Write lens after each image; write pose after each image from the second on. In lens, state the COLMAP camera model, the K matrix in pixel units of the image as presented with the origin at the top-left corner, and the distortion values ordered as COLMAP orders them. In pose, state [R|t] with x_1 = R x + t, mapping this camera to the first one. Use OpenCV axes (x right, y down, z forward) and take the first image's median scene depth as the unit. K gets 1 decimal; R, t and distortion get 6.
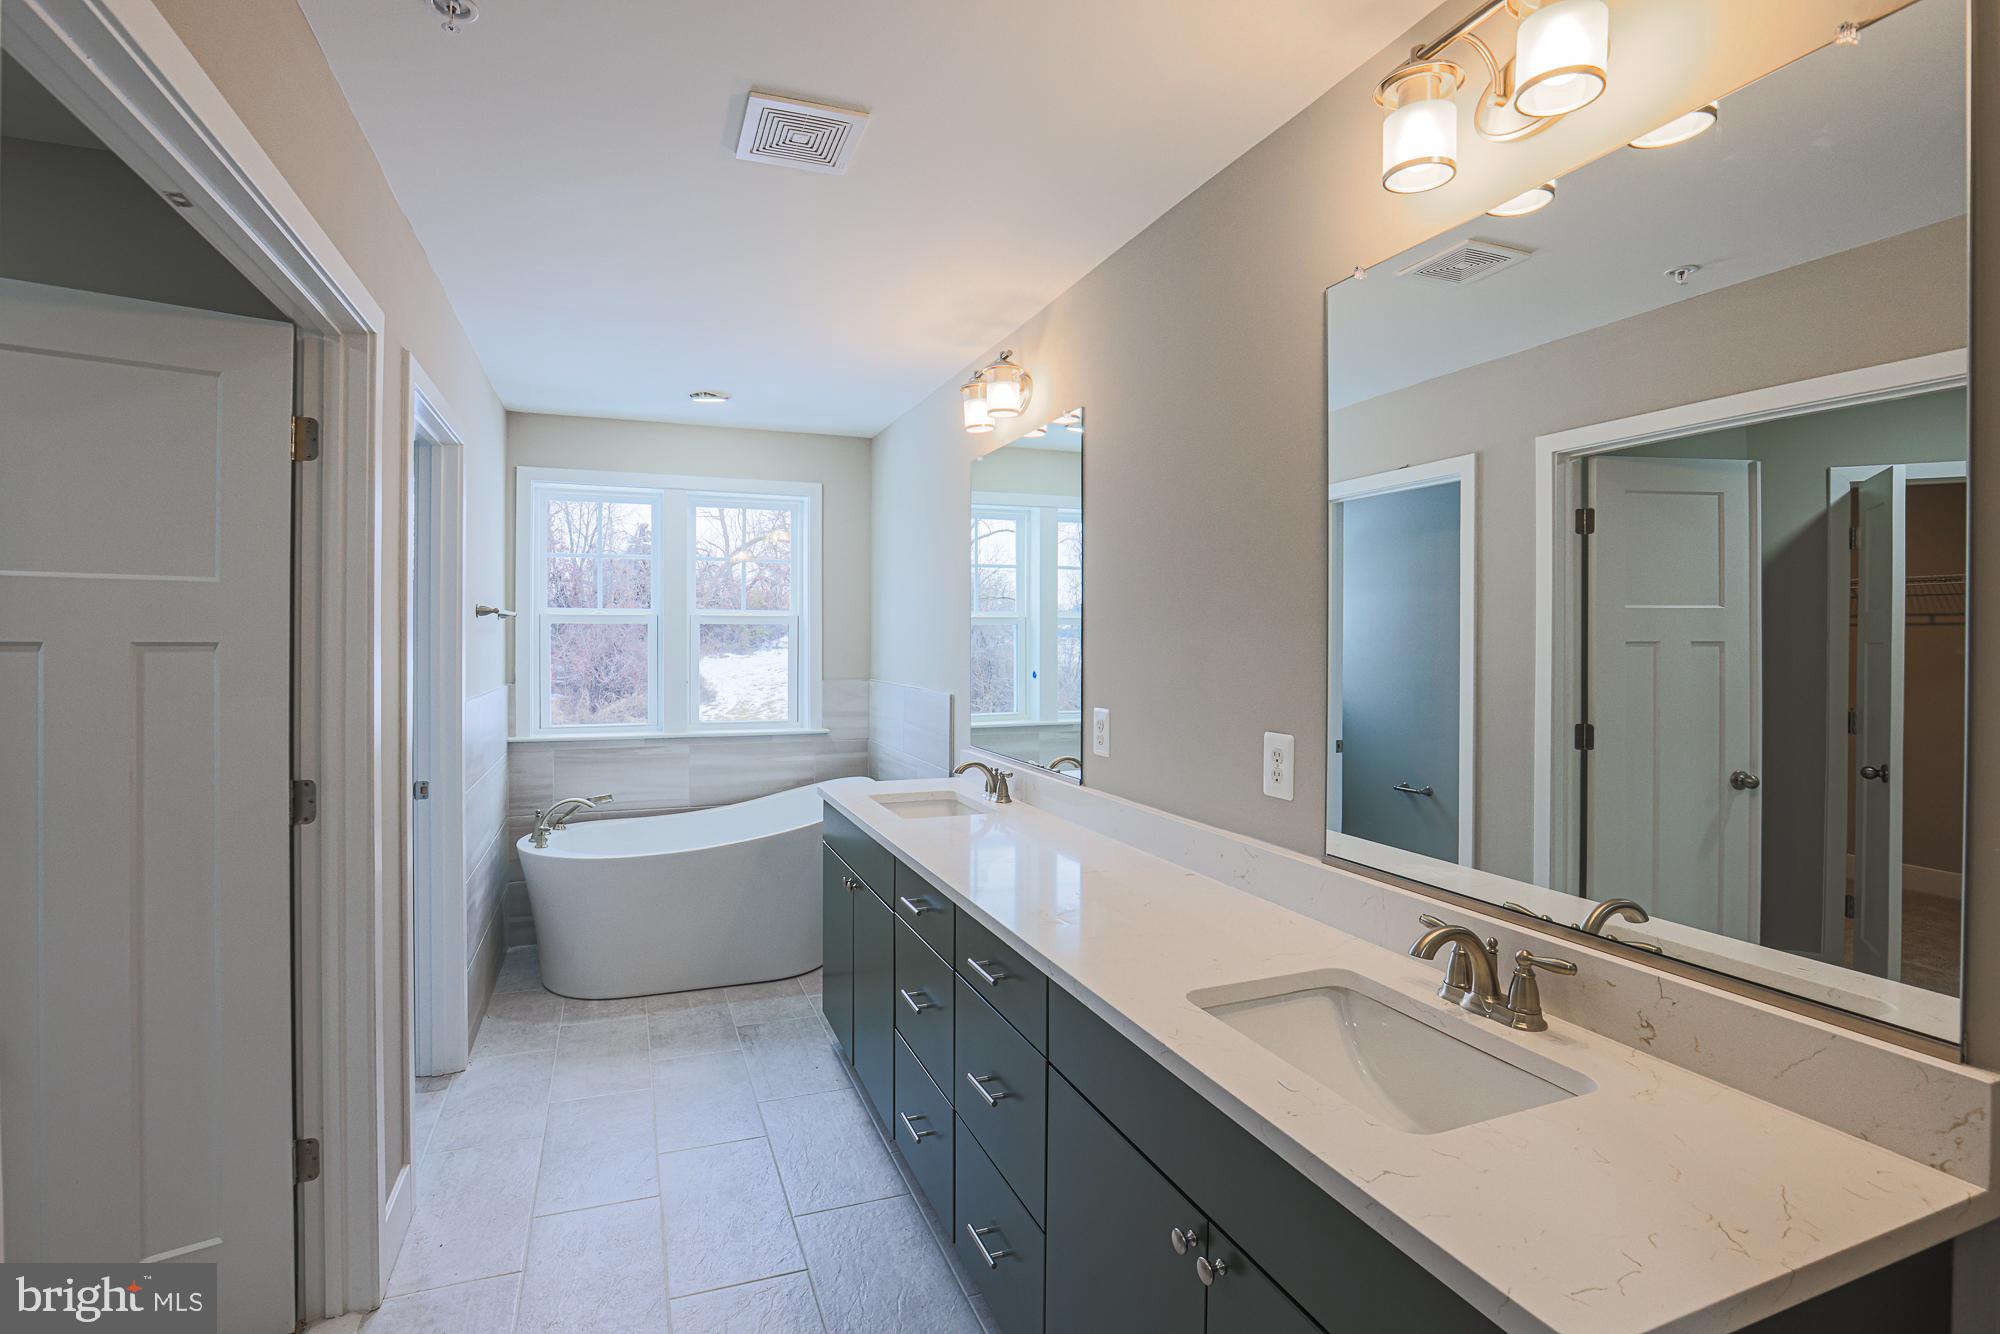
lens RADIAL K [[918.7, 0, 1000.0], [0, 918.7, 667.0], [0, 0, 1]] dist [-0.029329, 0.000857]
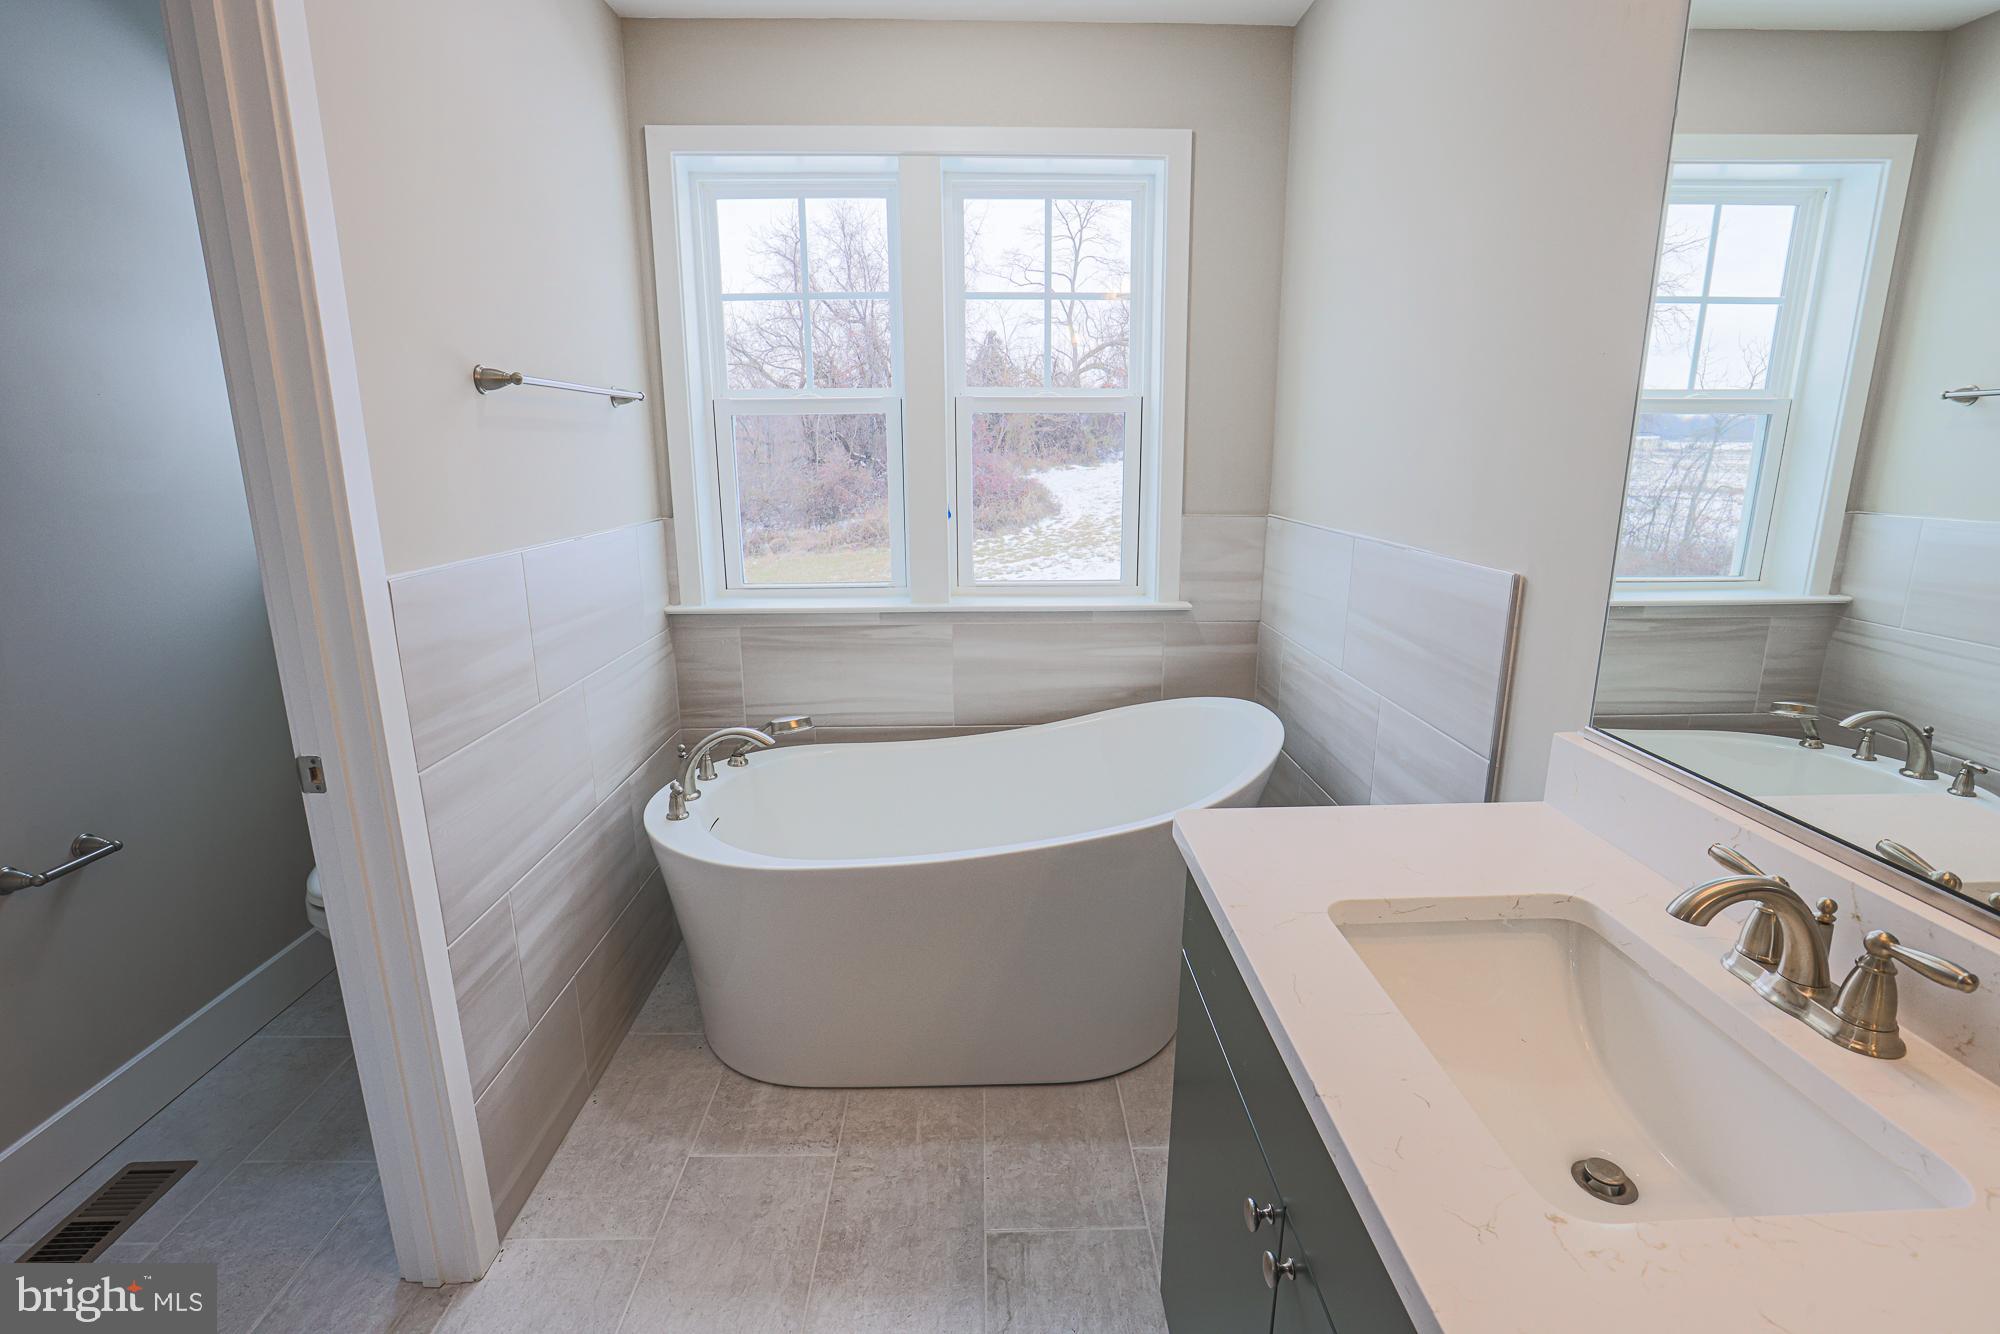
lens RADIAL K [[952.2, 0, 1008.7], [0, 952.2, 662.8], [0, 0, 1]] dist [-0.069130, 0.000205]
pose [[0.937314, 0.069978, -0.341389, -0.101125], [-0.004024, 0.981740, 0.190187, -0.007289], [0.348464, -0.176891, 0.920479, 0.472903]]
